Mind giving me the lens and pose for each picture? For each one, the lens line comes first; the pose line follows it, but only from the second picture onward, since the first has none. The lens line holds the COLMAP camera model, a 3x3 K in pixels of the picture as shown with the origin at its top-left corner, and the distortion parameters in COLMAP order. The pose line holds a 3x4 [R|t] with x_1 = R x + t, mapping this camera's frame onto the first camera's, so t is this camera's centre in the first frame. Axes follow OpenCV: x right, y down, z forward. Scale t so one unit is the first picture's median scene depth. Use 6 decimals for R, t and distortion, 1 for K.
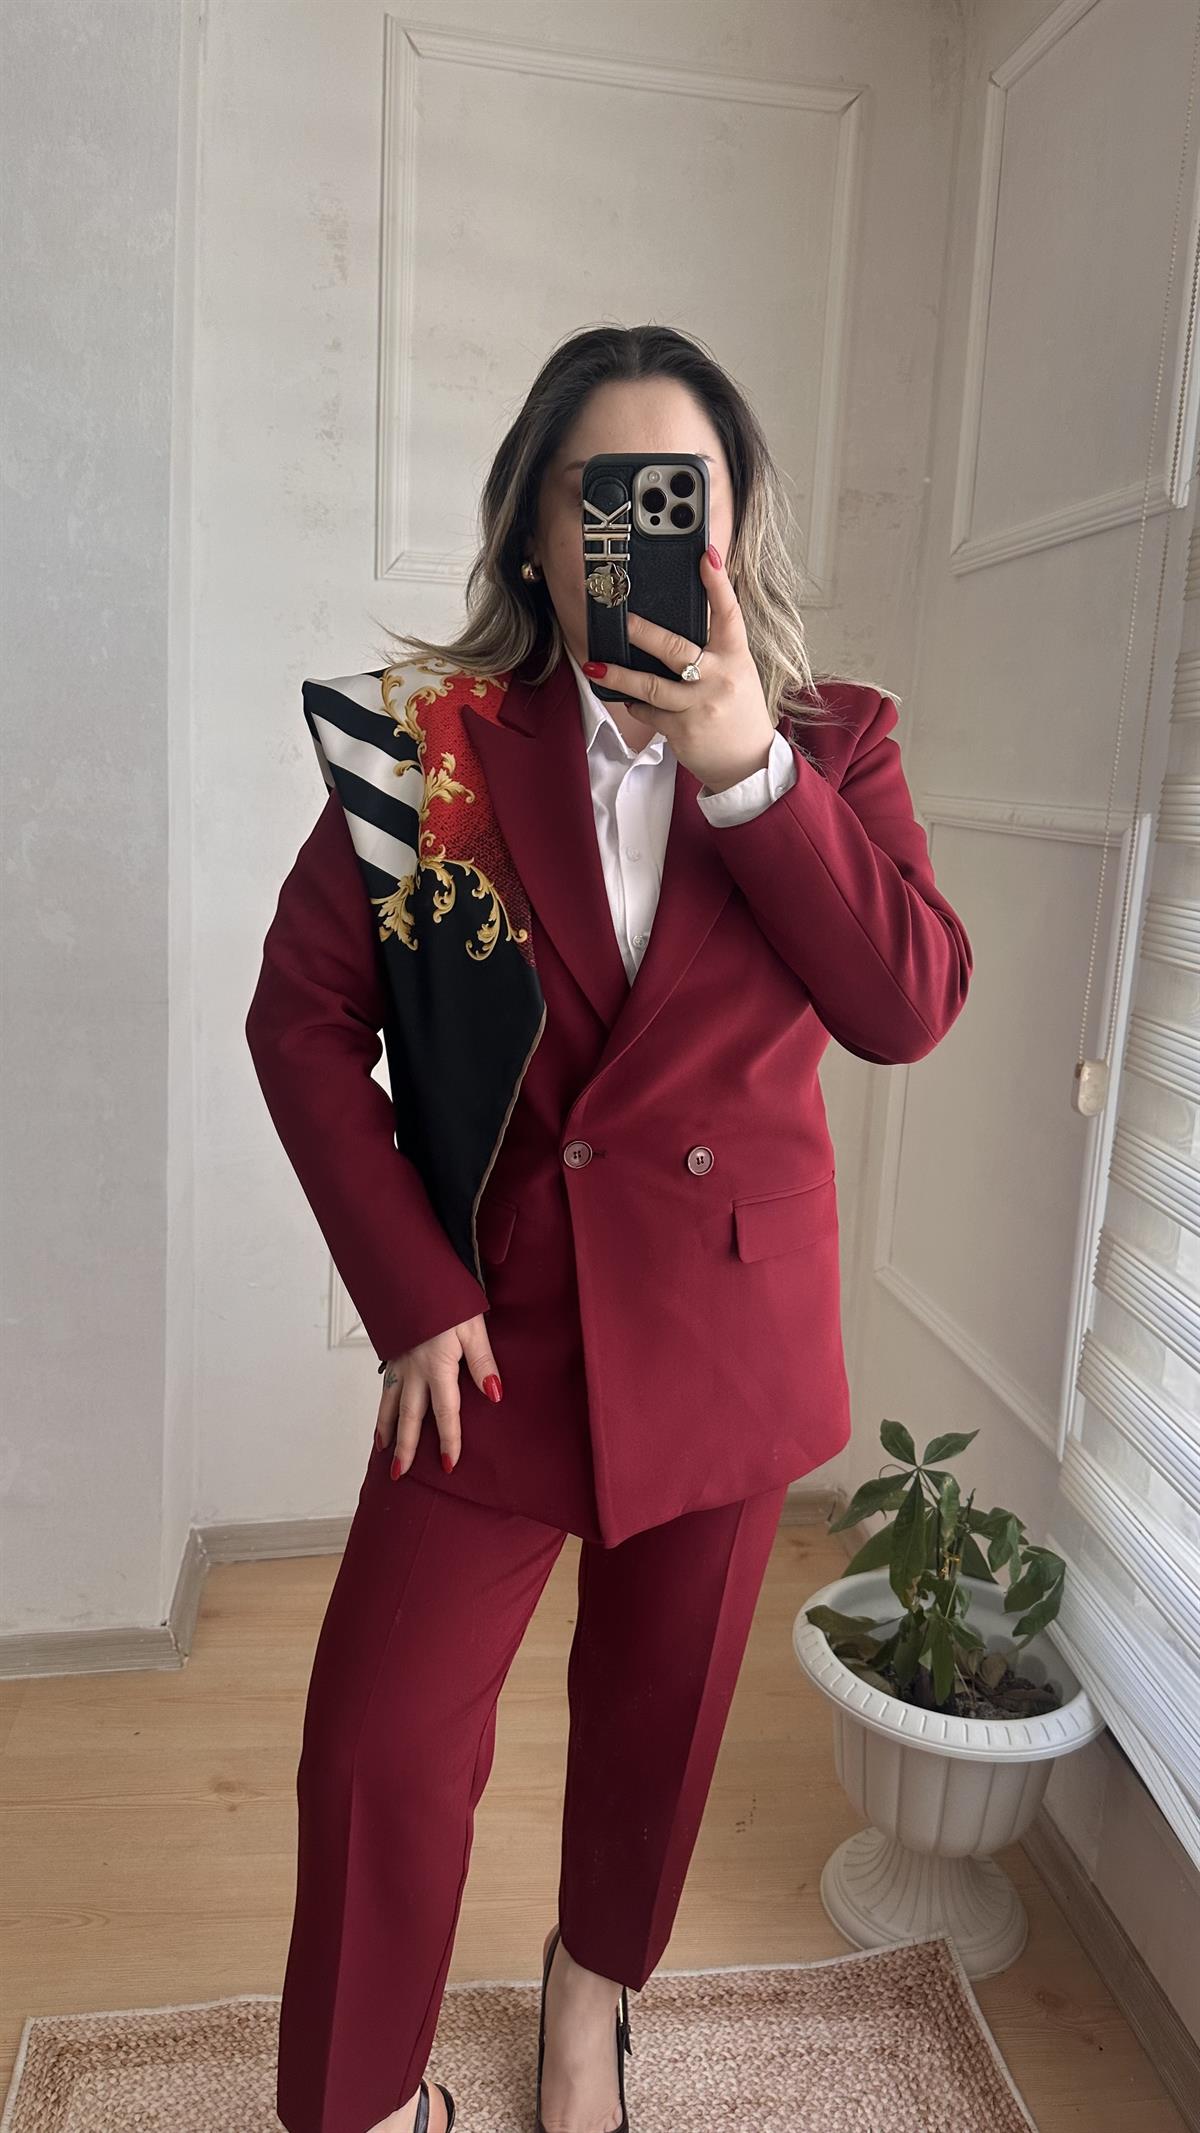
lens RADIAL K [[1553.0, 0, 589.0], [0, 1553.0, 1041.8], [0, 0, 1]] dist [0.006723, -0.024729]
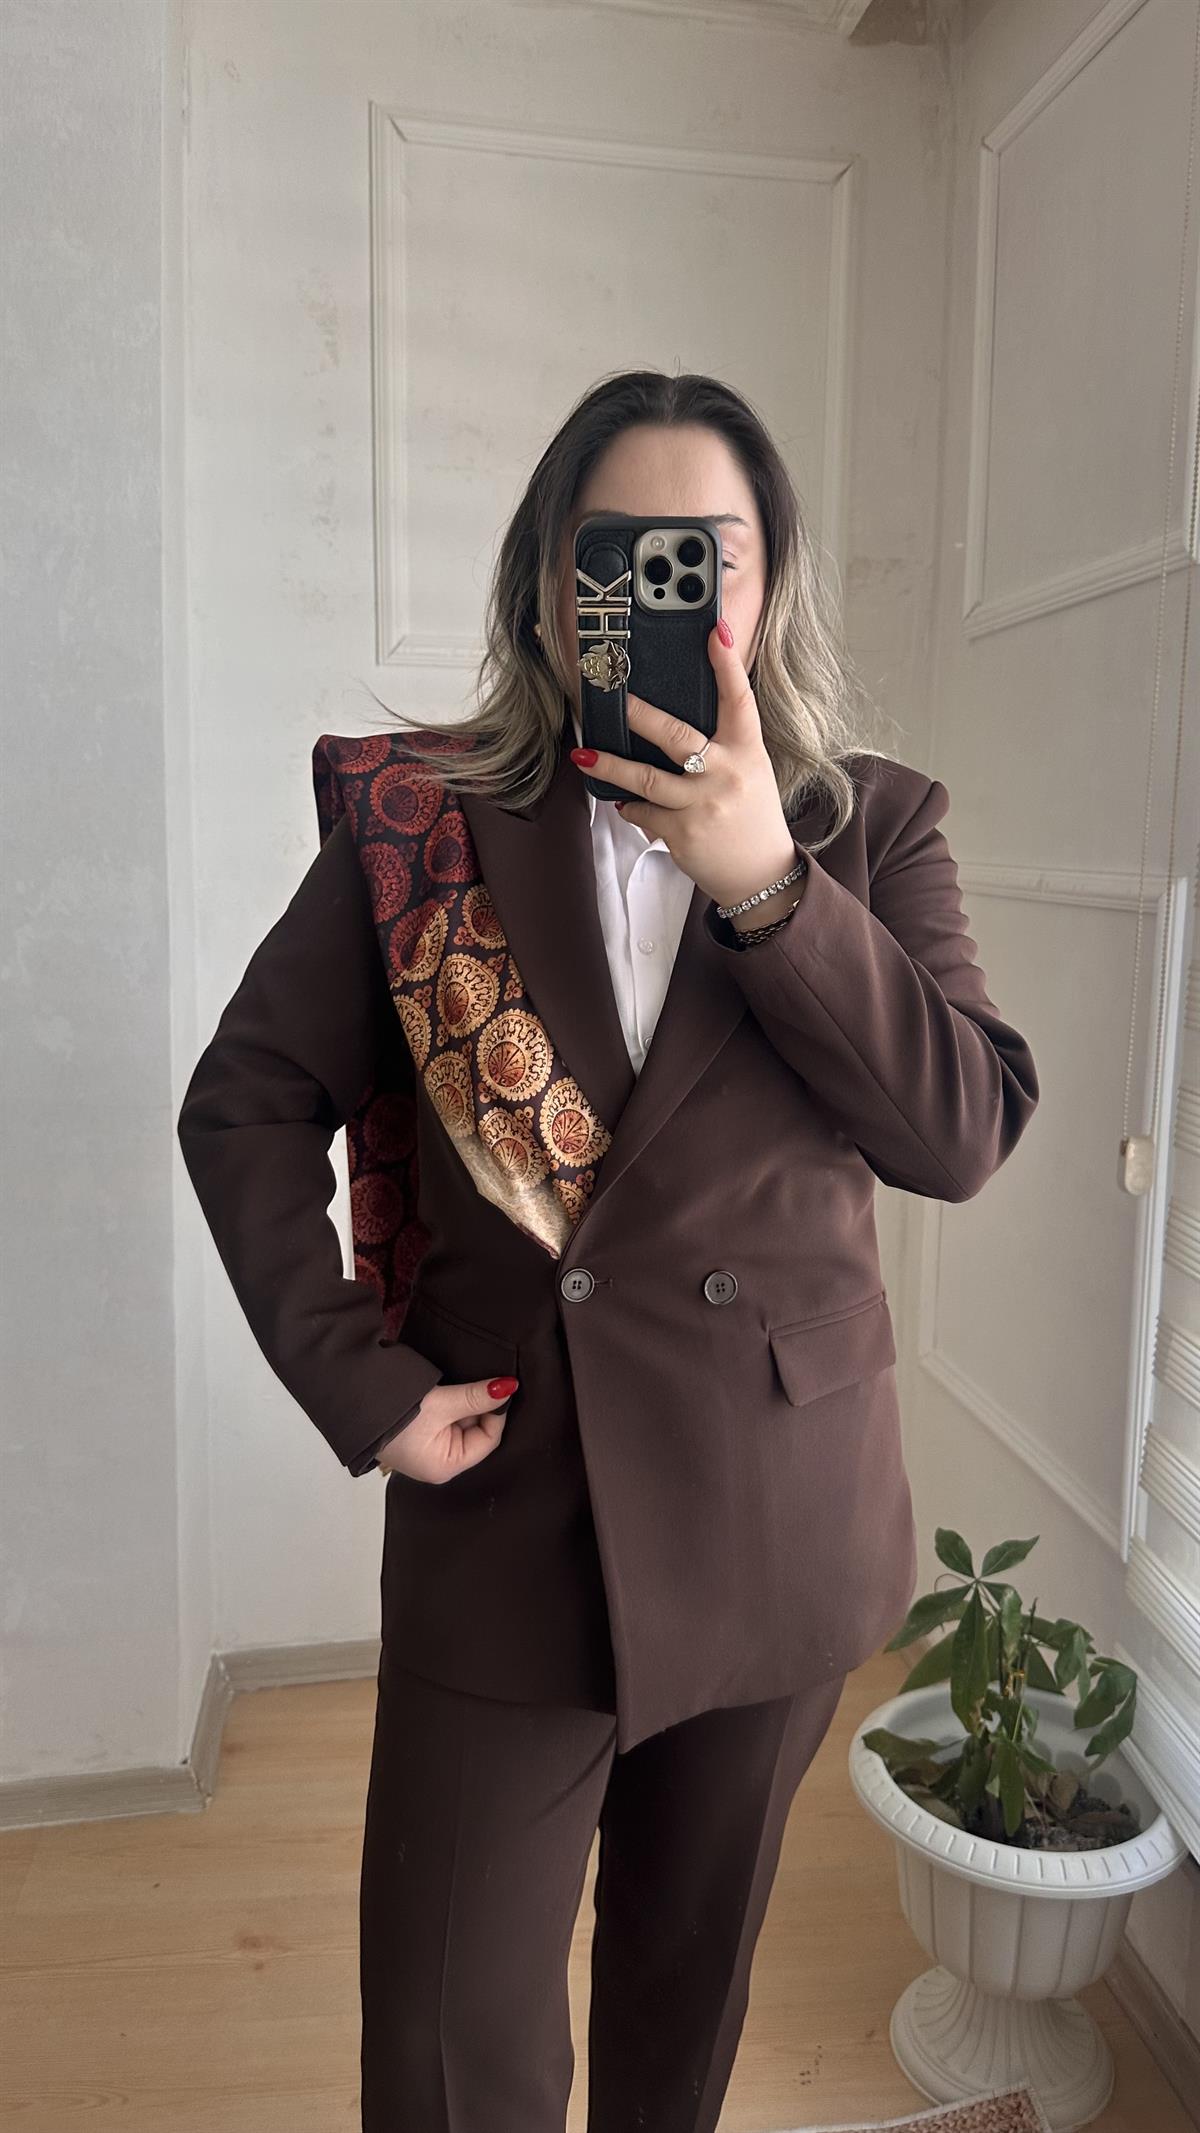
lens RADIAL K [[1553.0, 0, 608.3], [0, 1553.0, 1040.2], [0, 0, 1]] dist [0.006723, -0.024729]
pose [[0.999394, -0.034755, -0.002172, 0.002596], [0.034621, 0.998380, -0.045155, -0.015914], [0.003738, 0.045052, 0.998978, 0.044120]]
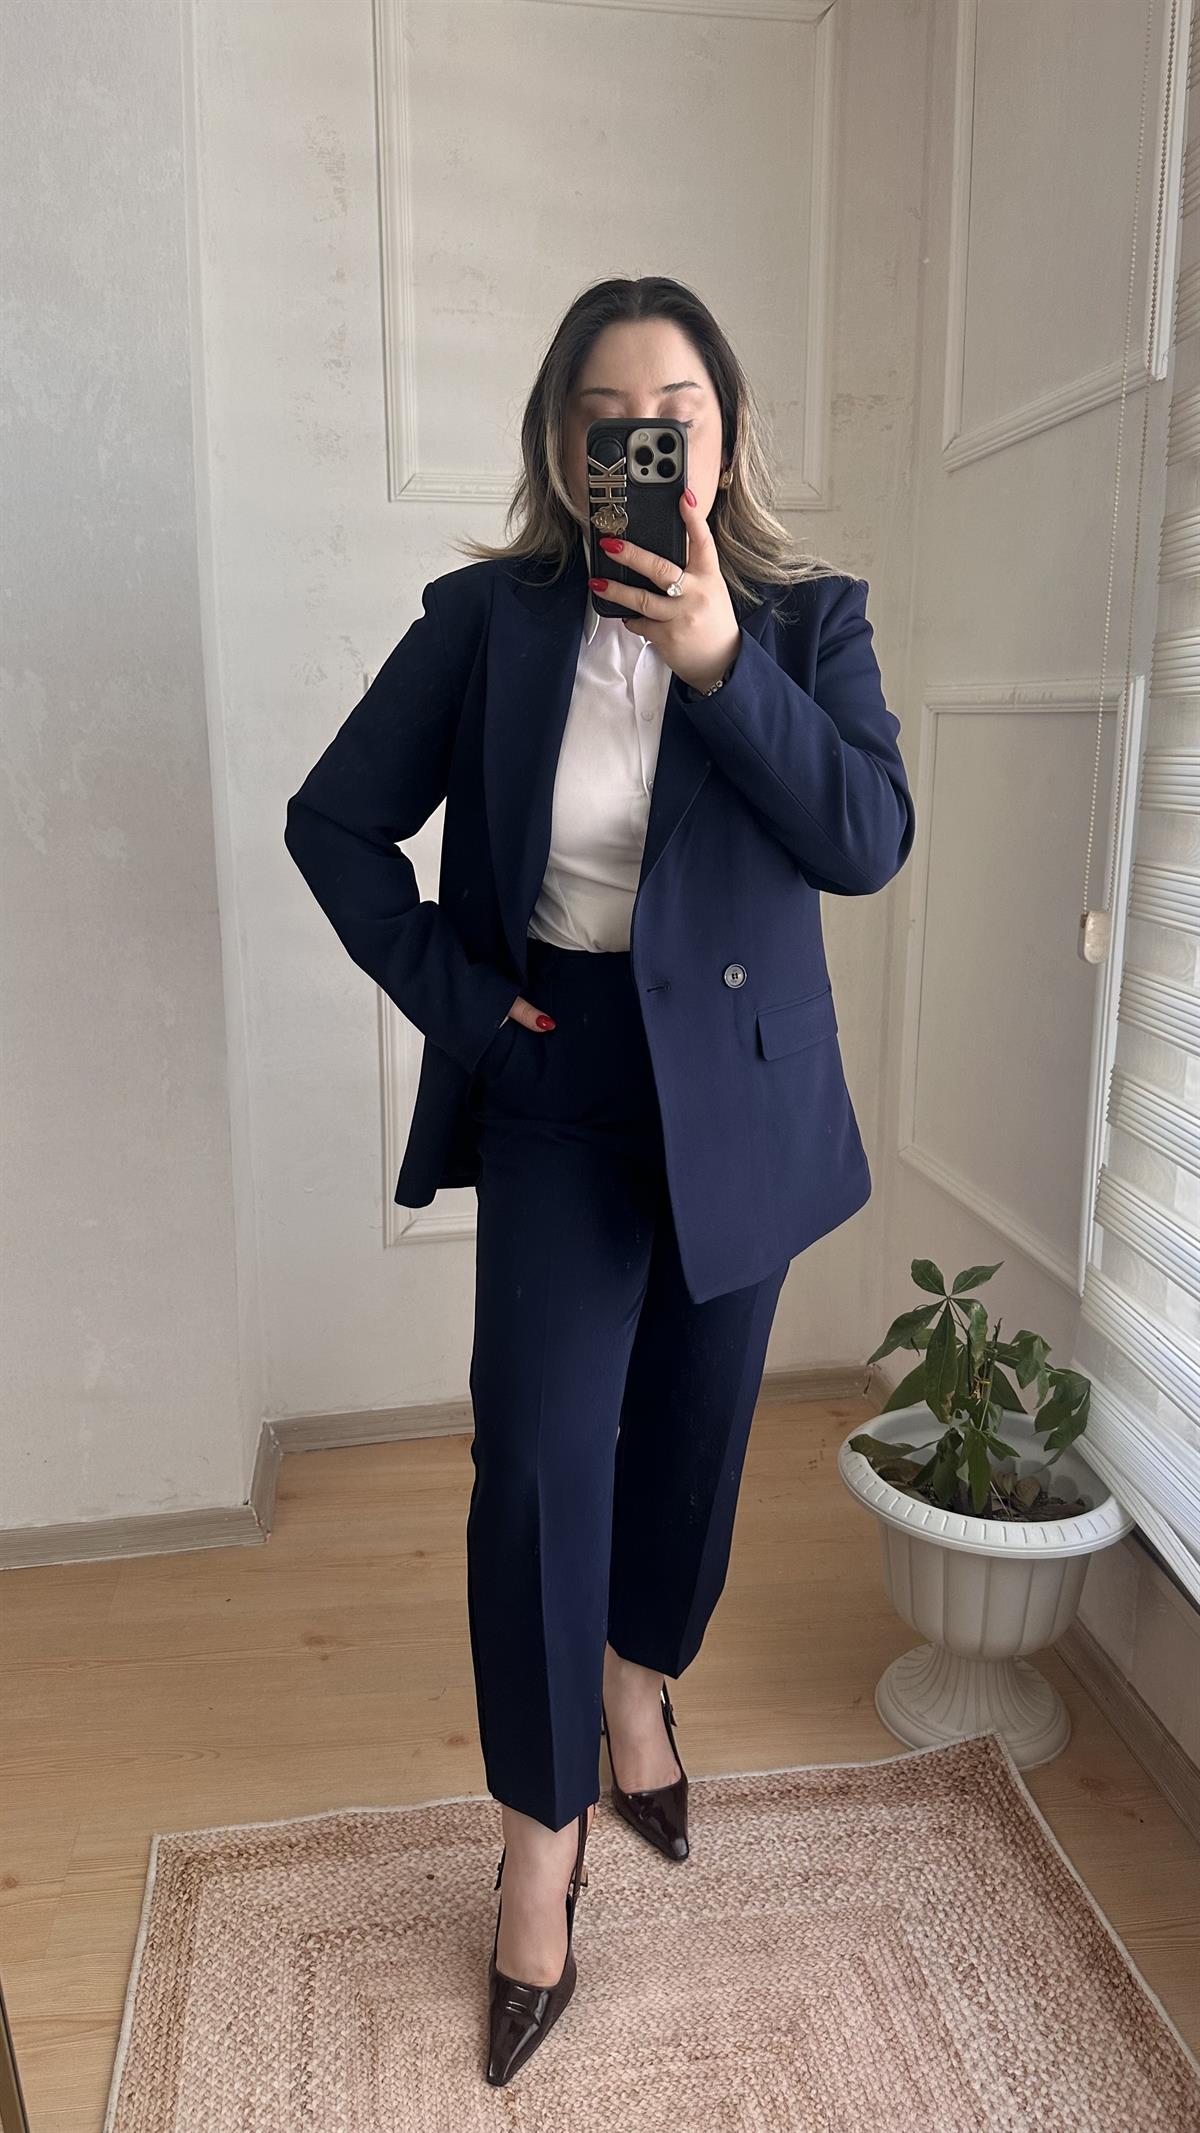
lens RADIAL K [[1553.0, 0, 595.2], [0, 1553.0, 1060.5], [0, 0, 1]] dist [0.006723, -0.024729]
pose [[0.998713, -0.050511, -0.004495, -0.018608], [0.050633, 0.998158, 0.033406, 0.060330], [0.002800, -0.033590, 0.999432, -0.064202]]
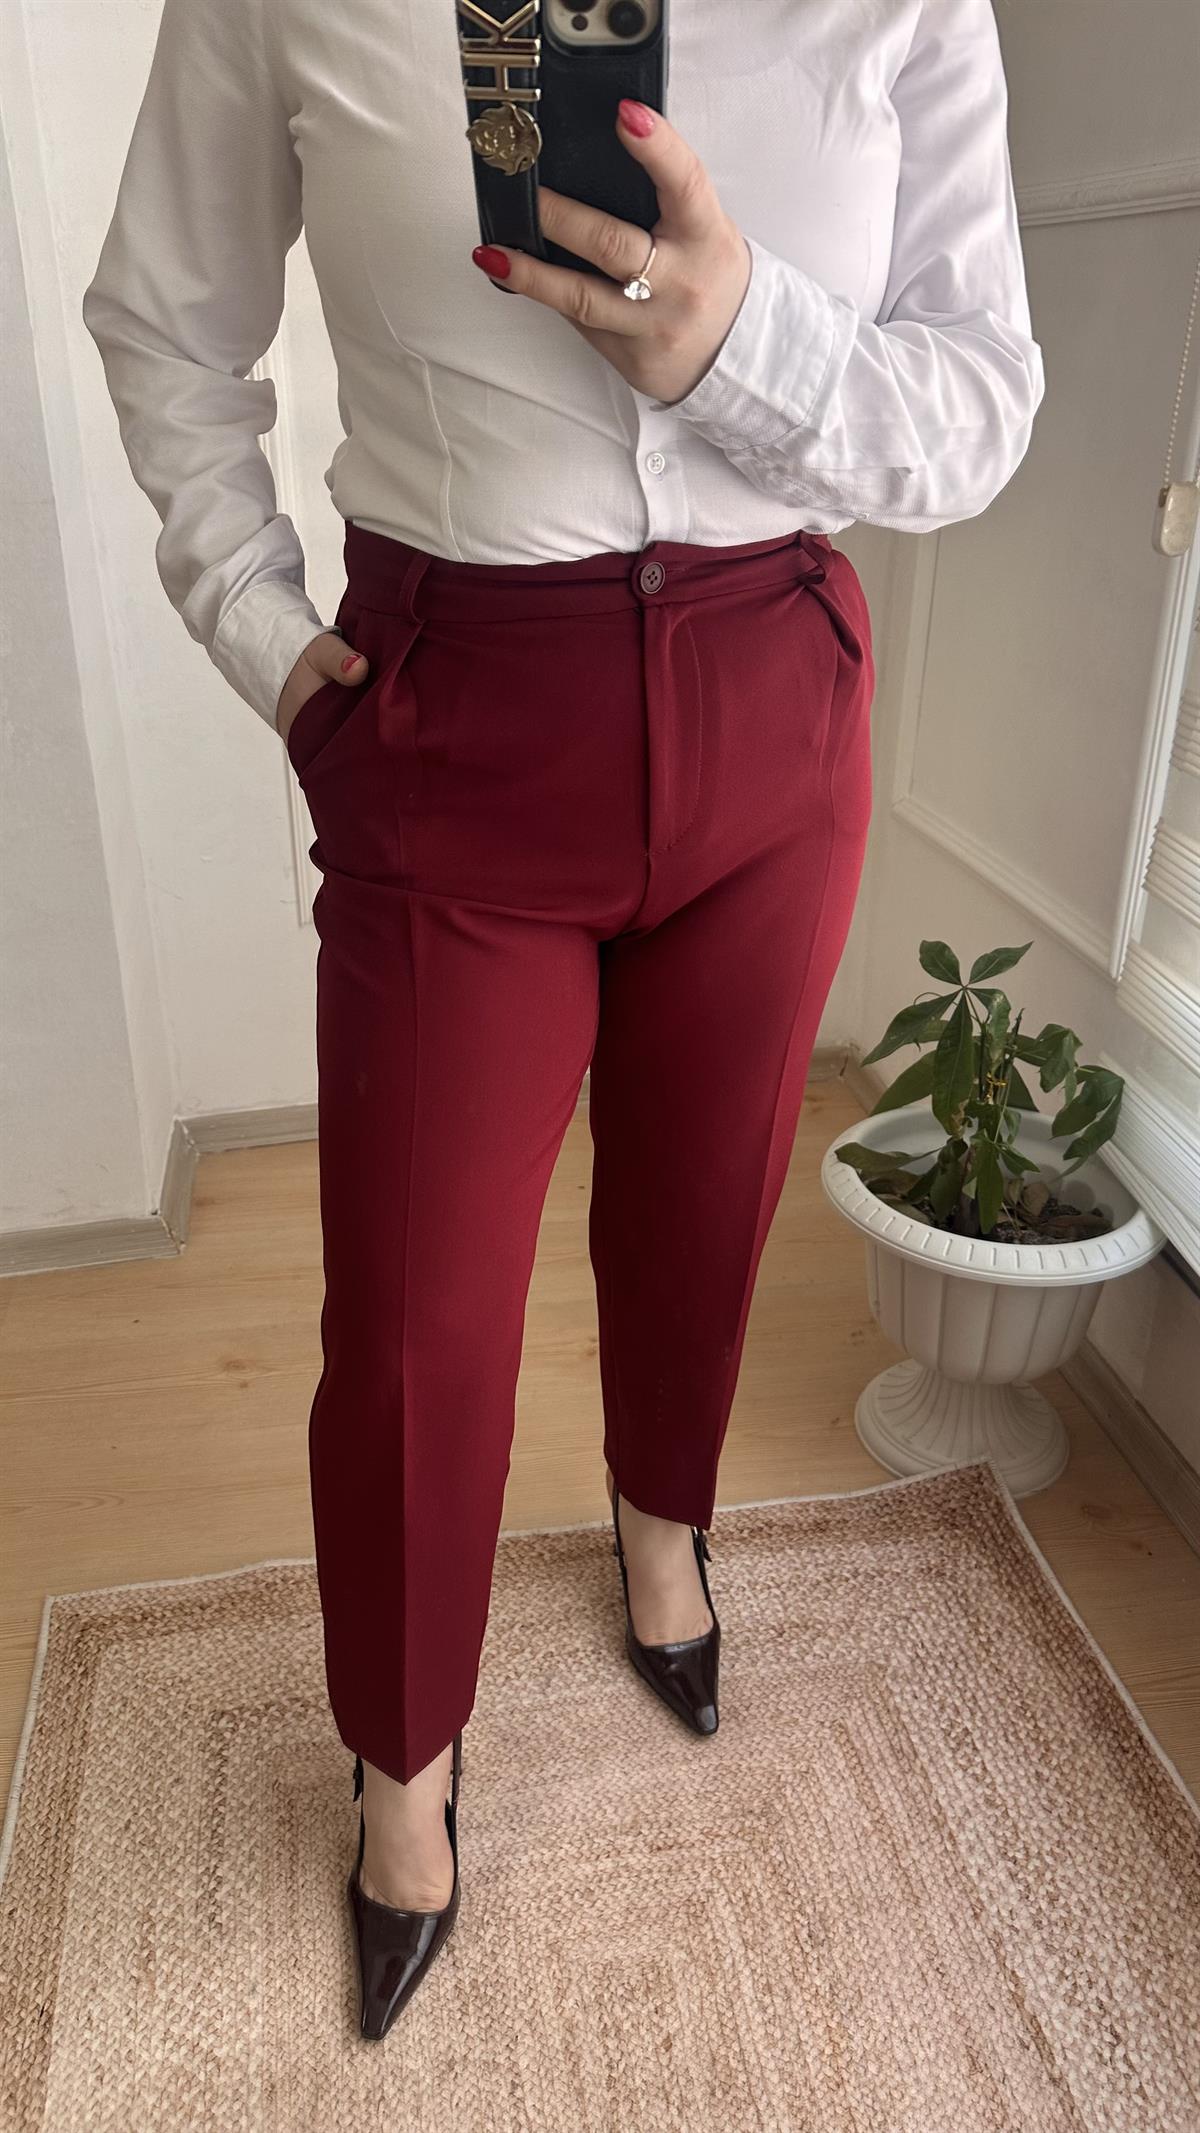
lens RADIAL K [[1553.0, 0, 592.5], [0, 1553.0, 1055.4], [0, 0, 1]] dist [0.006723, -0.024729]
pose [[0.998125, -0.060659, 0.008164, -0.009873], [0.056641, 0.965979, 0.252343, 0.072814], [-0.023193, -0.251407, 0.967604, 0.128559]]
